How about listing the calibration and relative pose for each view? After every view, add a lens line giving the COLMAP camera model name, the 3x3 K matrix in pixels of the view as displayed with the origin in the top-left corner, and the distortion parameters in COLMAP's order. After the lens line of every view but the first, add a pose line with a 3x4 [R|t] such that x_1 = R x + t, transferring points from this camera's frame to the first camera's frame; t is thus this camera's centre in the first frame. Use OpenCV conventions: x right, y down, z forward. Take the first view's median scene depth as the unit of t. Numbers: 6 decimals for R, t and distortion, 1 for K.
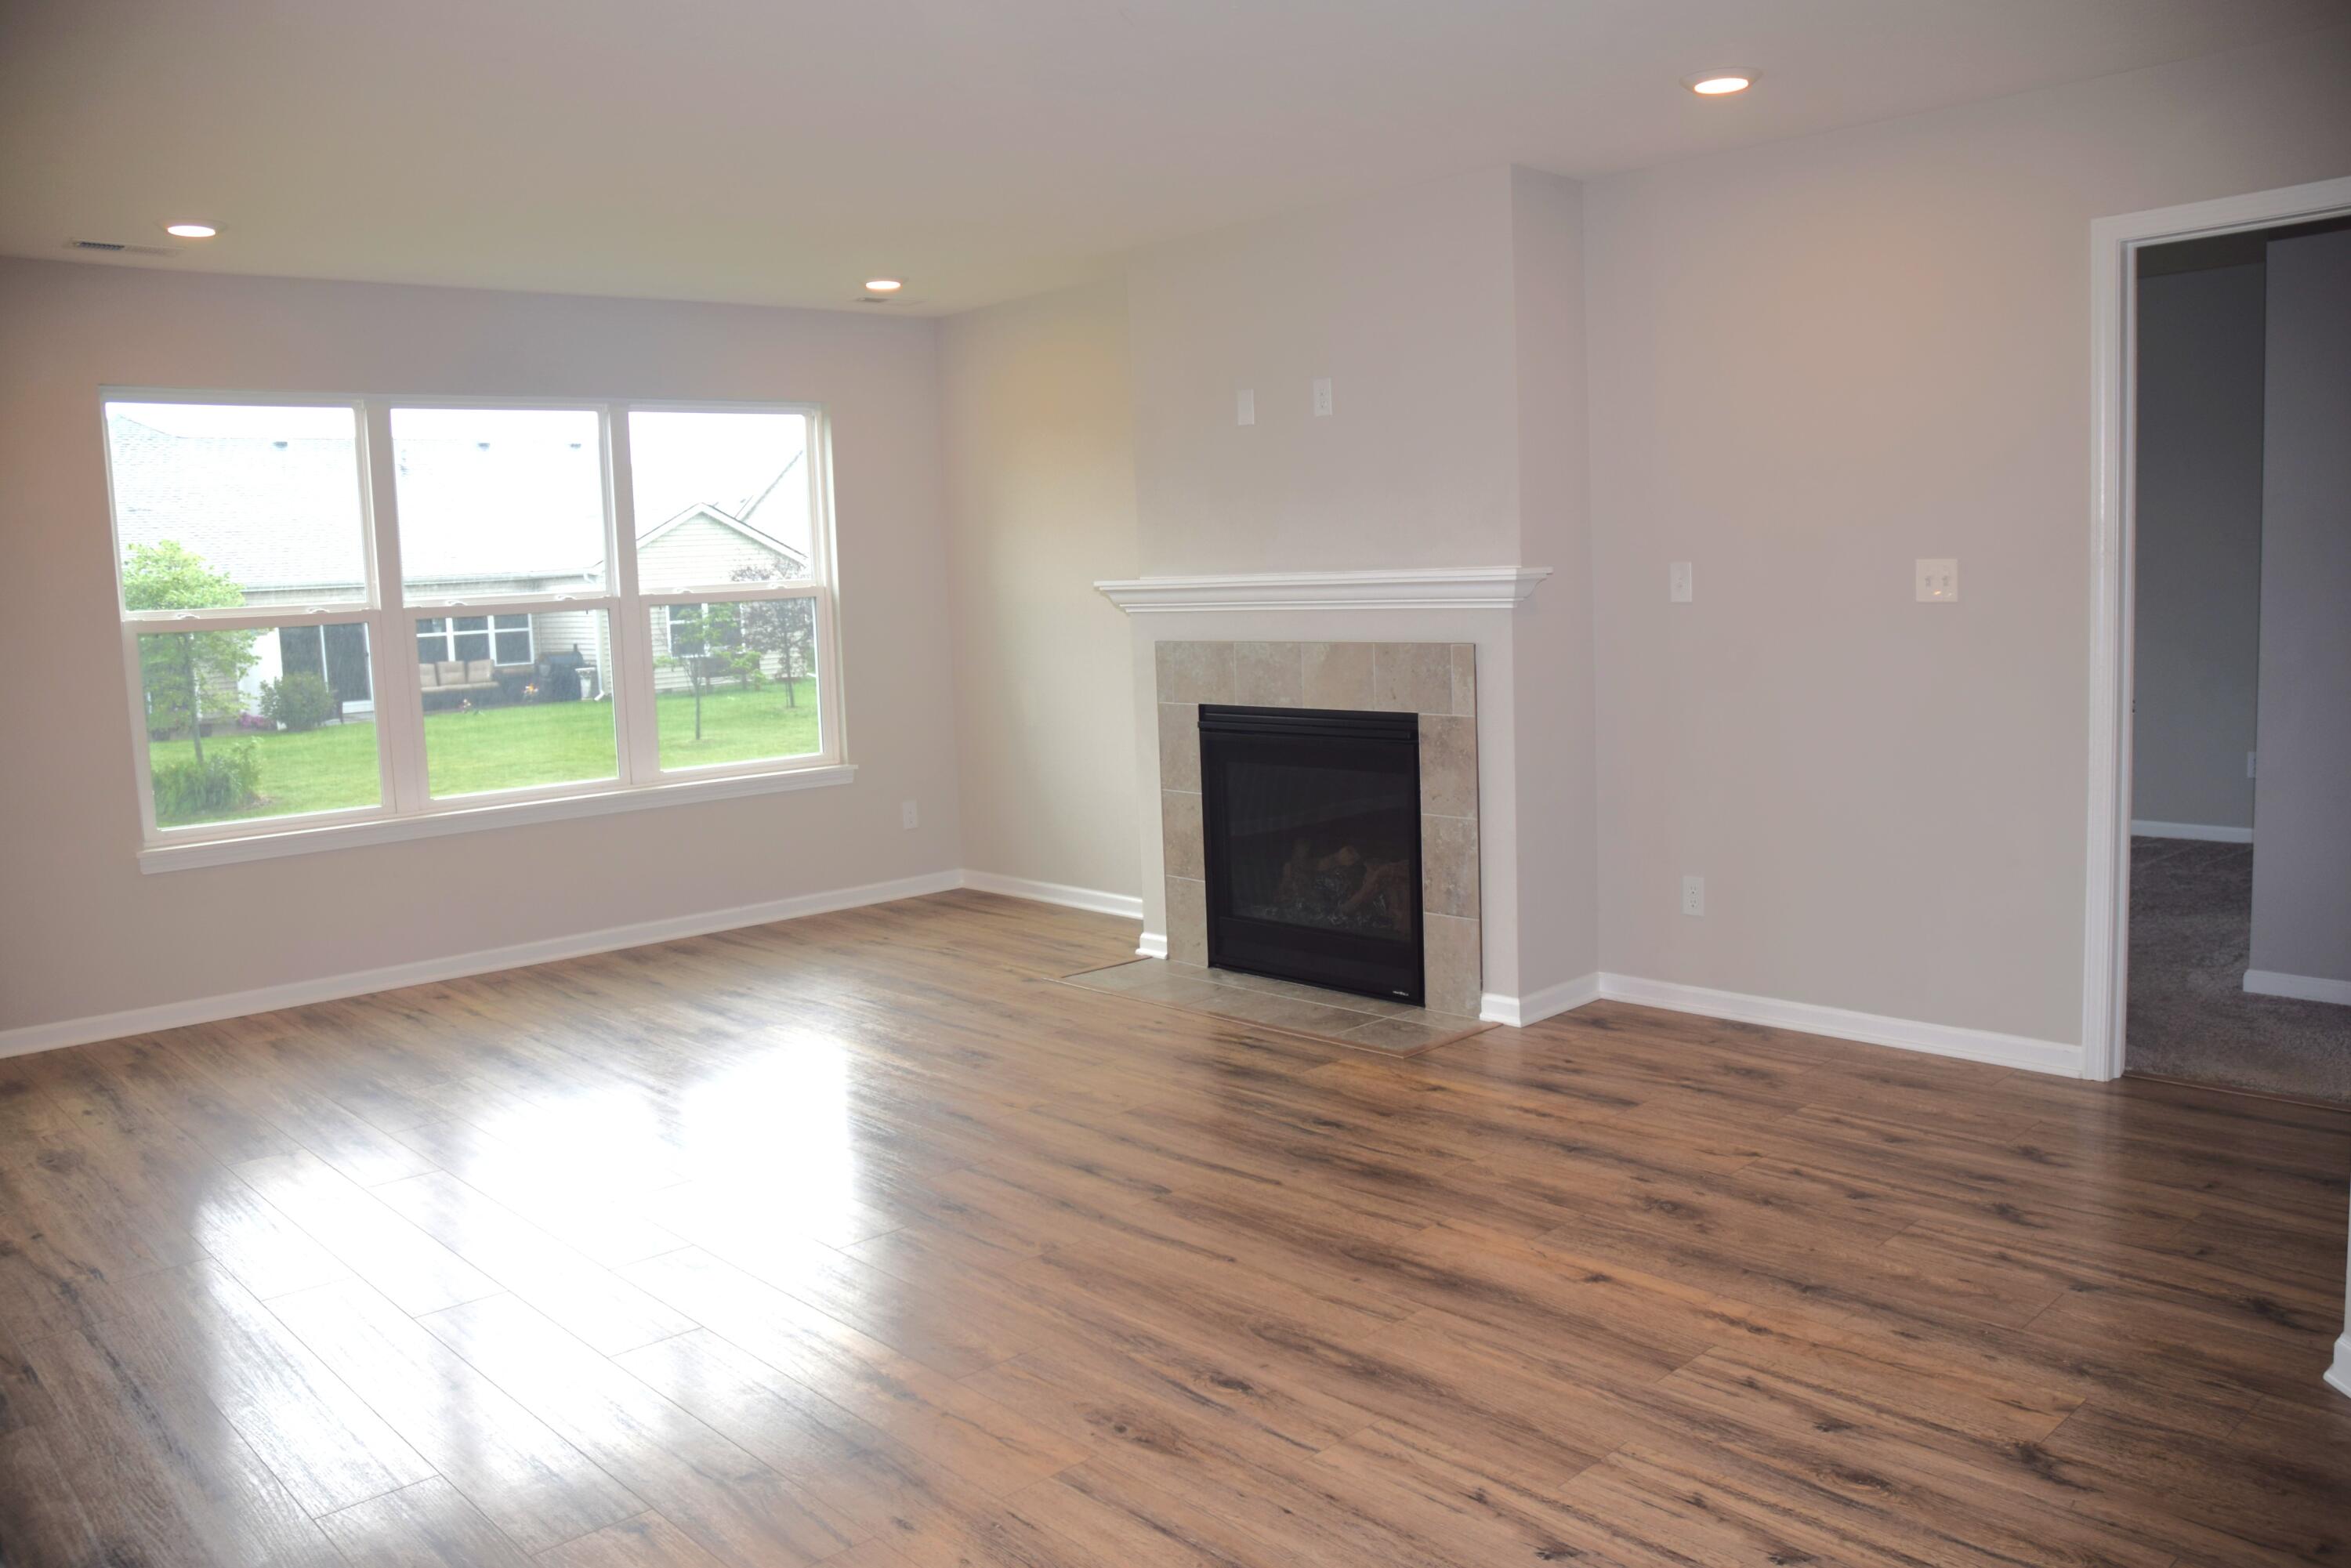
lens RADIAL K [[1859.3, 0, 1183.8], [0, 1859.3, 790.5], [0, 0, 1]] dist [-0.131235, 0.058548]
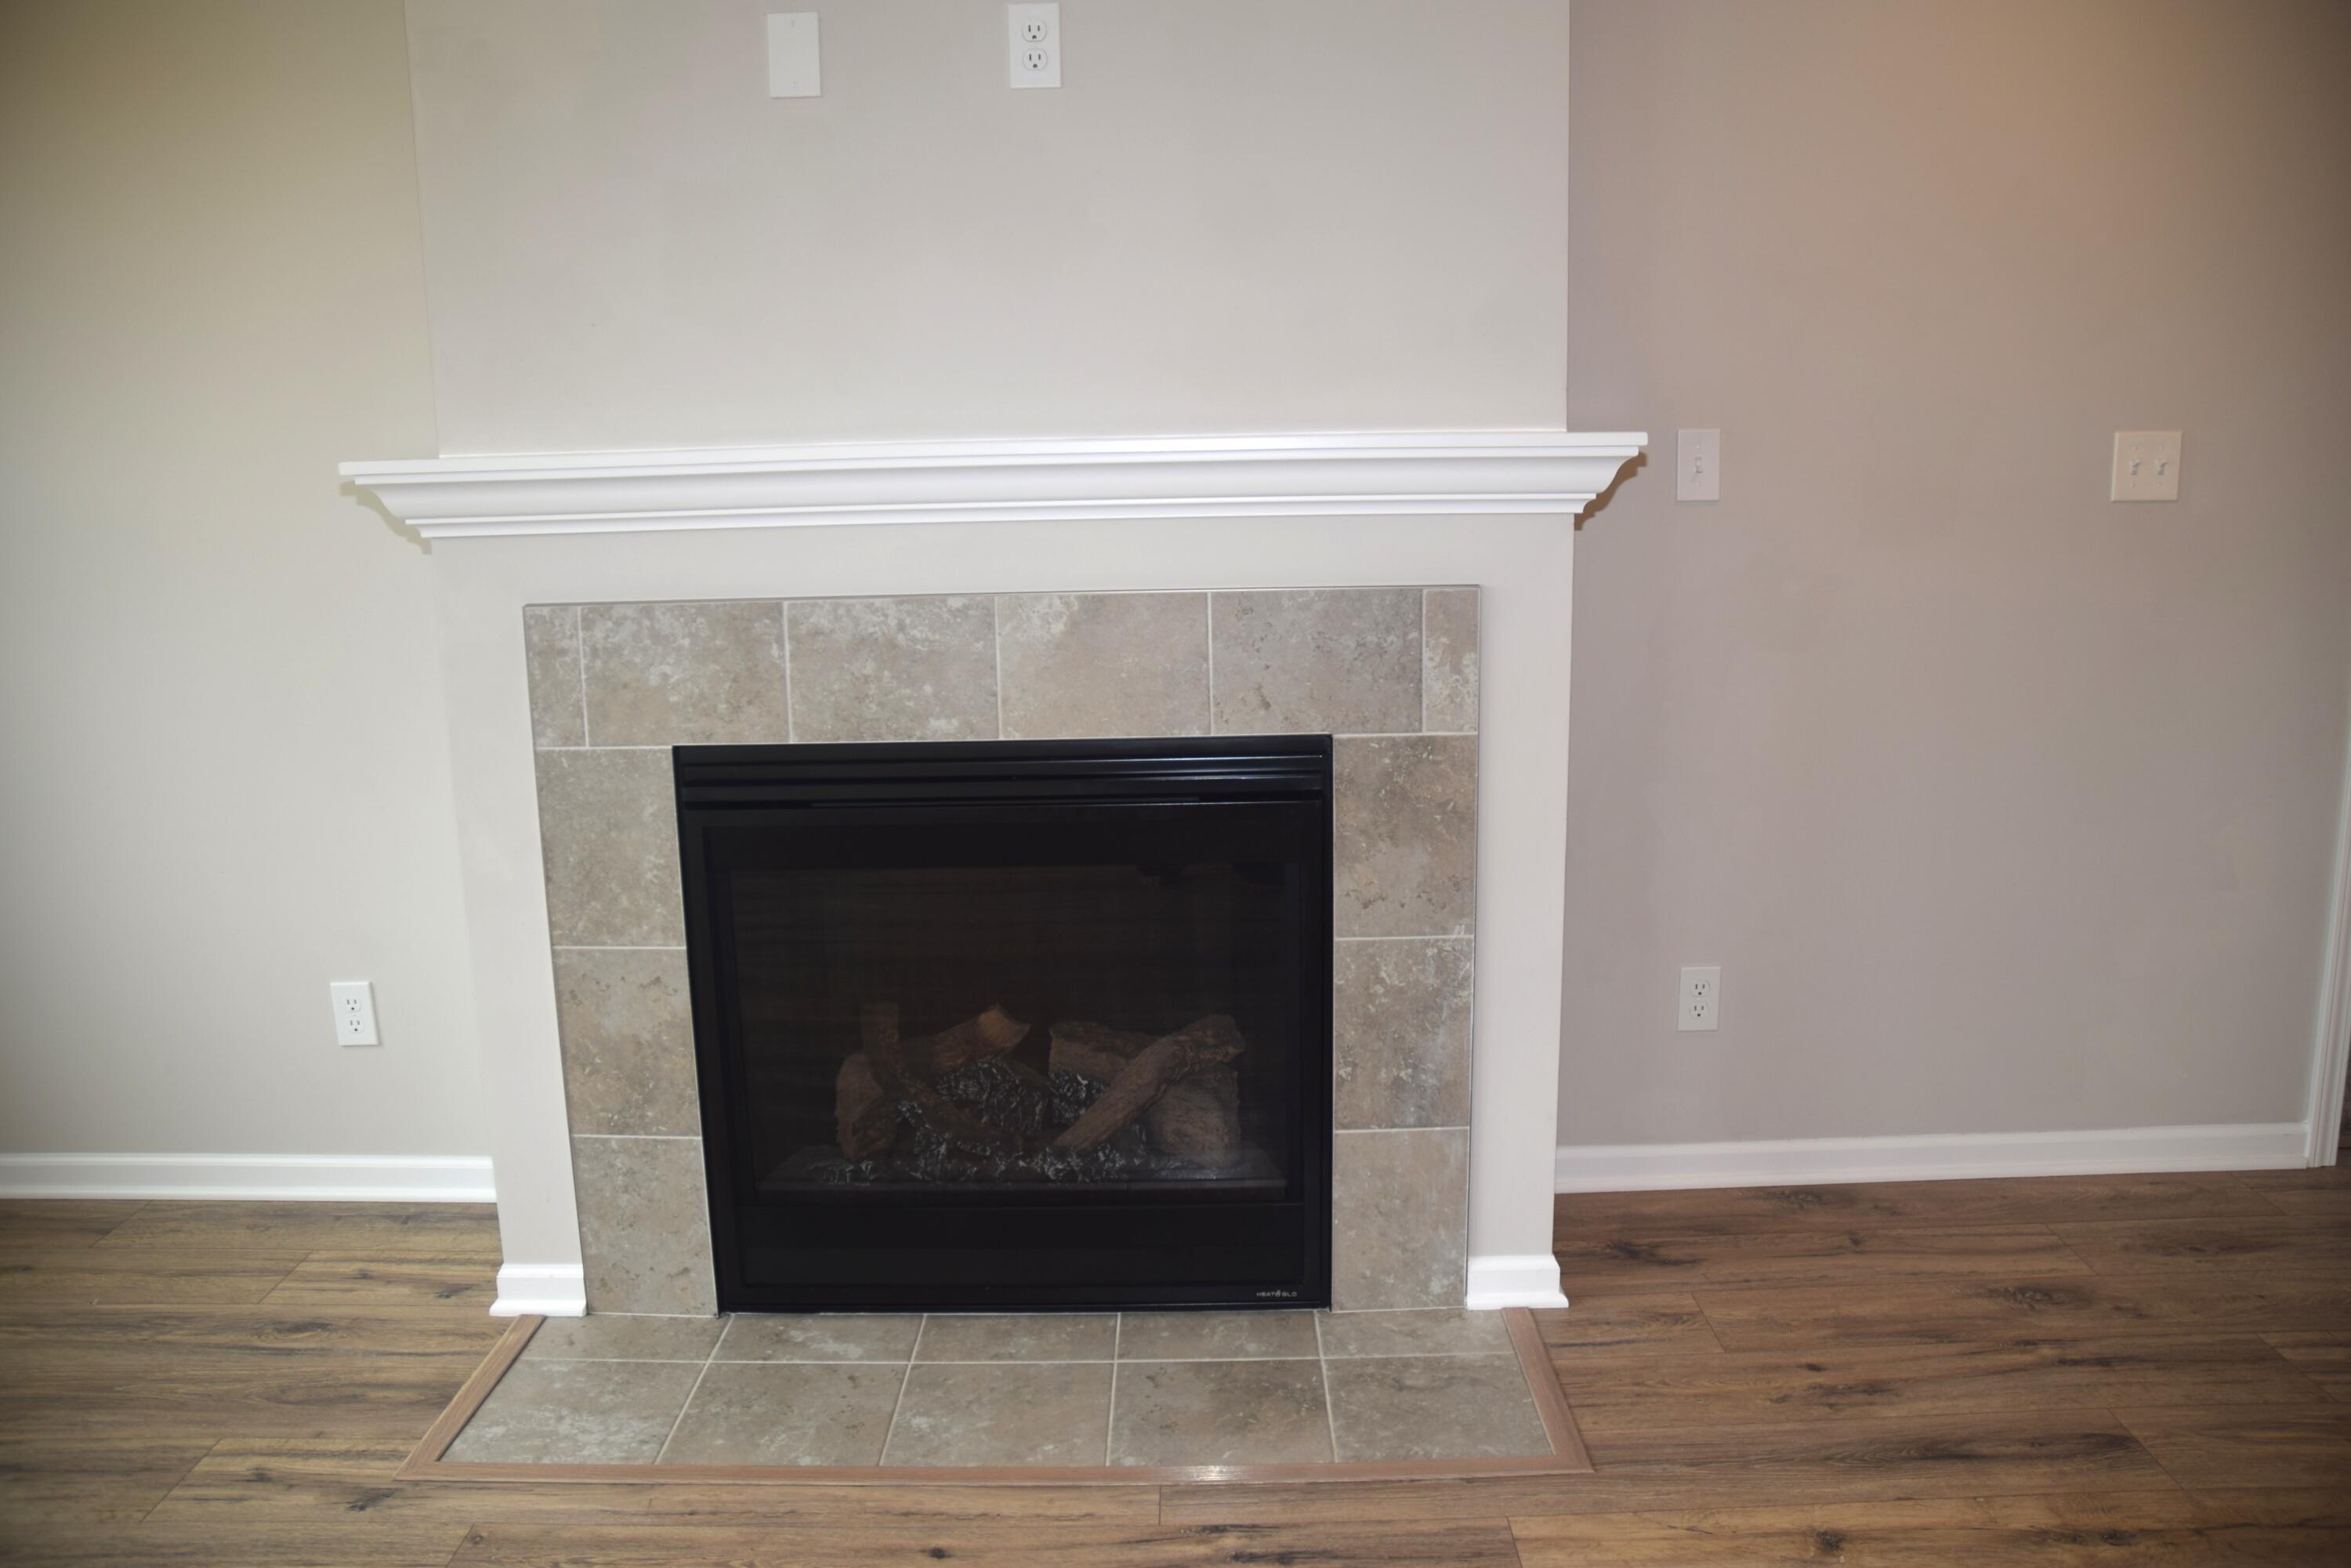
lens RADIAL K [[1859.3, 0, 1163.8], [0, 1859.3, 787.4], [0, 0, 1]] dist [-0.131235, 0.058548]
pose [[0.683279, -0.120670, 0.720117, -0.249180], [0.079086, 0.992678, 0.091303, -0.074851], [-0.725862, -0.005434, 0.687819, 0.693313]]
